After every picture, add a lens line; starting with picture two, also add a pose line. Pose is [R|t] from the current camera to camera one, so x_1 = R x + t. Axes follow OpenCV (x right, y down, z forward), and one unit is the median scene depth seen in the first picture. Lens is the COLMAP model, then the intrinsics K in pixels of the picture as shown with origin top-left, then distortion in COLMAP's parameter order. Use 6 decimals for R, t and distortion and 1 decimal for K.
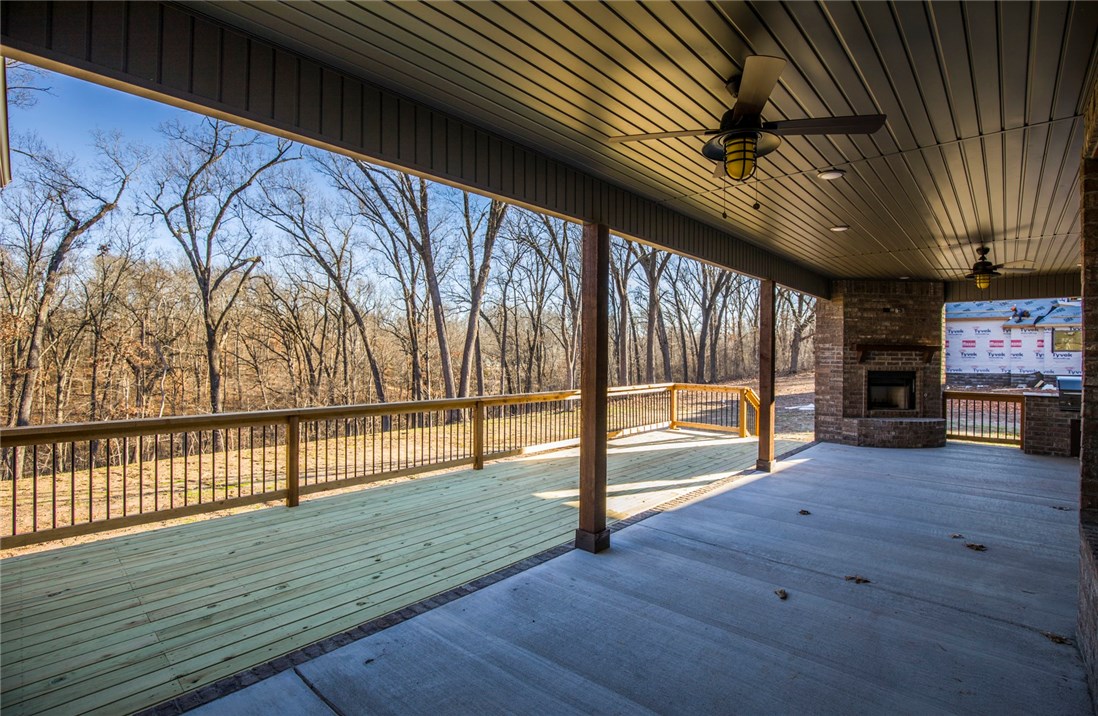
lens RADIAL K [[506.0, 0, 549.5], [0, 506.0, 351.6], [0, 0, 1]] dist [-0.029486, 0.001131]
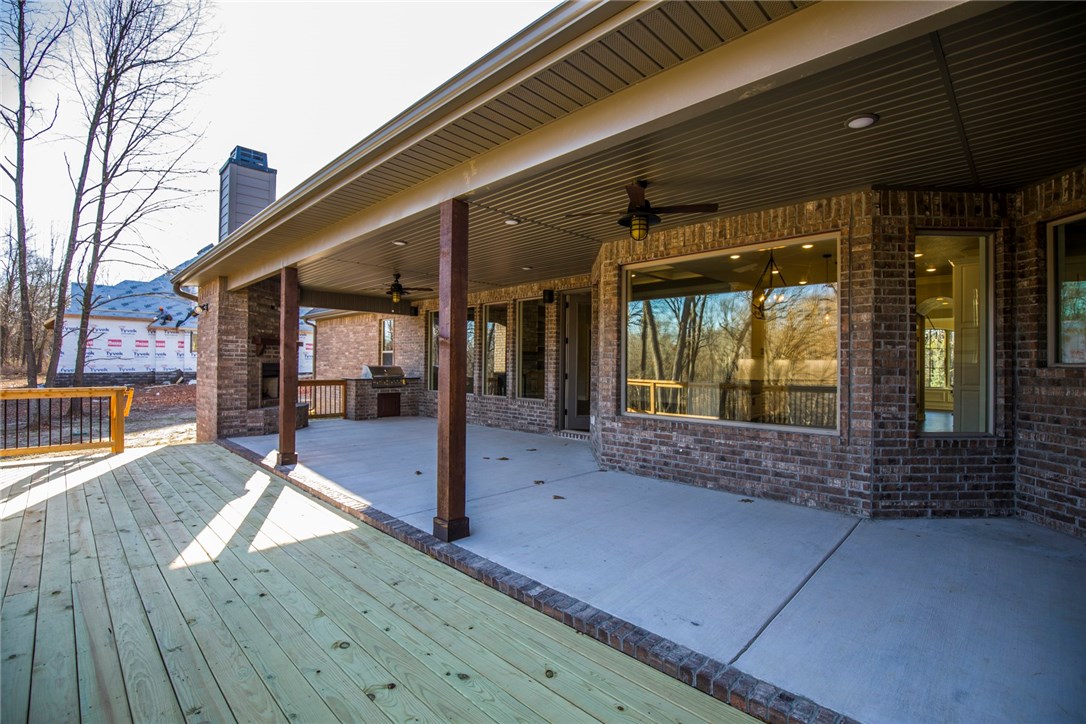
lens RADIAL K [[499.2, 0, 550.7], [0, 499.2, 360.0], [0, 0, 1]] dist [-0.013177, -0.000036]
pose [[0.031884, -0.002803, 0.999488, -0.390900], [-0.010711, 0.999938, 0.003146, 0.021594], [-0.999434, -0.010806, 0.031852, 0.357072]]
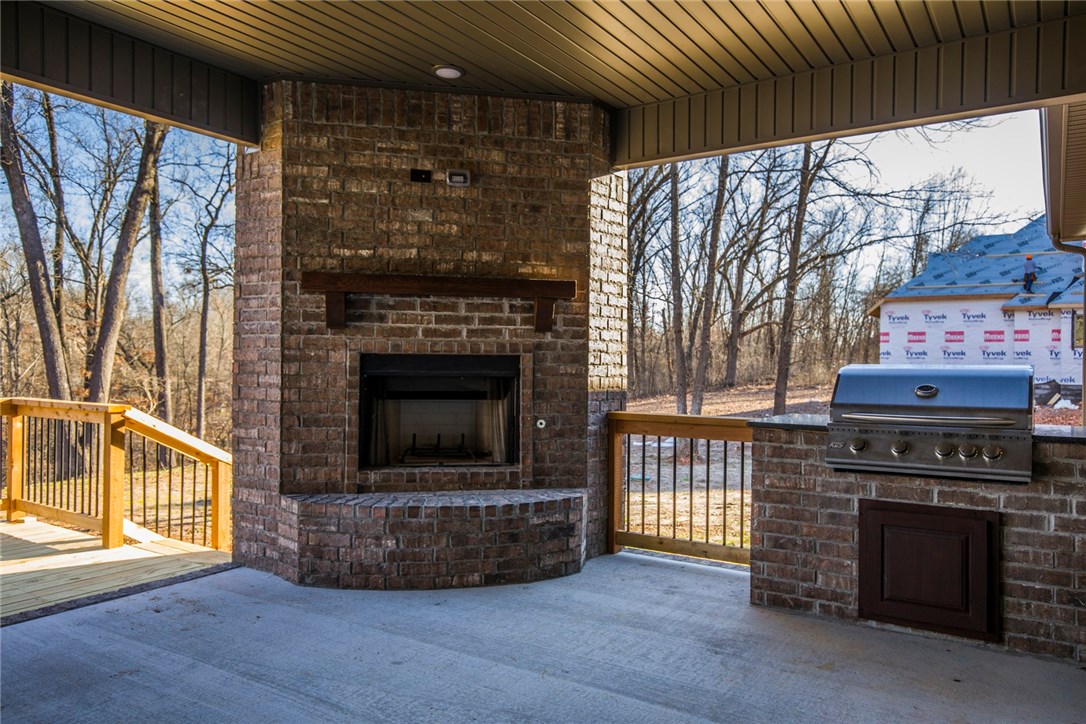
lens RADIAL K [[754.0, 0, 547.7], [0, 754.0, 361.9], [0, 0, 1]] dist [-0.005760, 0.001515]
pose [[0.988392, -0.001626, 0.151918, 0.682003], [0.000925, 0.999989, 0.004687, 0.041560], [-0.151924, -0.004492, 0.988382, 0.477235]]
